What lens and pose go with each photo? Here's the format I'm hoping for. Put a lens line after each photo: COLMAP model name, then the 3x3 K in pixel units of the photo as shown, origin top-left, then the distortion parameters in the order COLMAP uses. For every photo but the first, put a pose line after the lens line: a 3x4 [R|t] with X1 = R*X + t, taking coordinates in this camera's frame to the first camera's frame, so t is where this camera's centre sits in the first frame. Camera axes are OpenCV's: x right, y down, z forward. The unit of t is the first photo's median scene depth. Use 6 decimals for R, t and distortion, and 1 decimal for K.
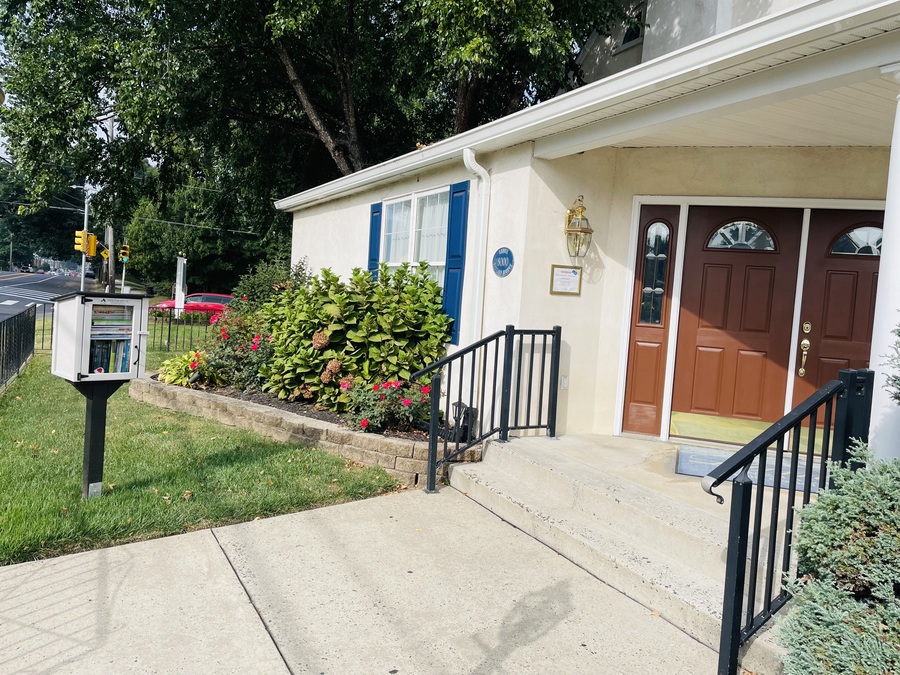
lens RADIAL K [[688.4, 0, 450.0], [0, 688.4, 335.1], [0, 0, 1]] dist [0.007430, 0.002431]
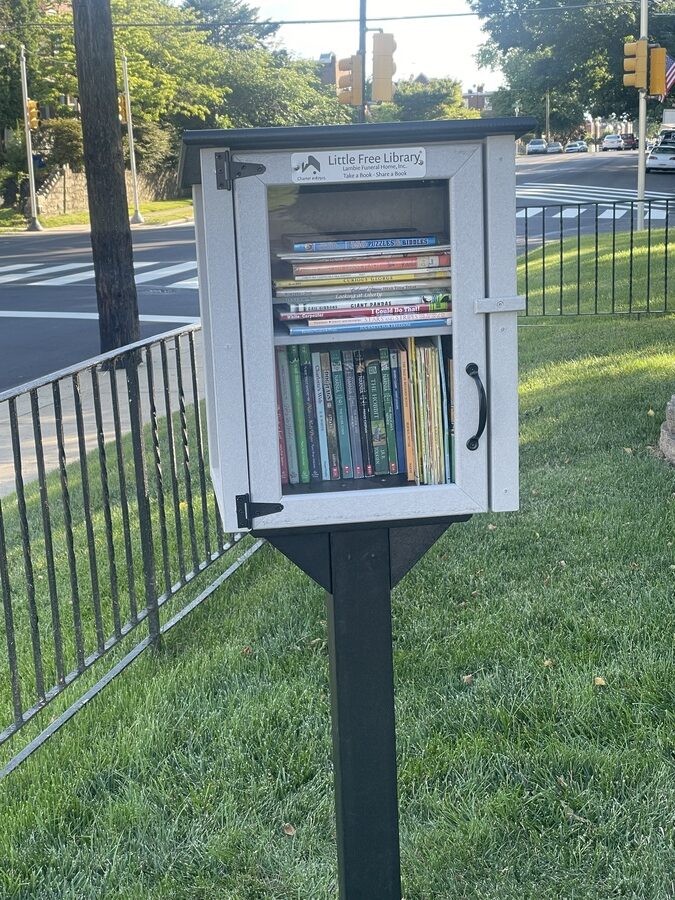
lens RADIAL K [[1466.5, 0, 337.7], [0, 1466.5, 450.5], [0, 0, 1]] dist [-0.017955, 0.000000]
pose [[0.748868, 0.020032, -0.662416, -0.182353], [0.070063, 0.991548, 0.109192, -0.010547], [0.659005, -0.128181, 0.741135, 0.631520]]
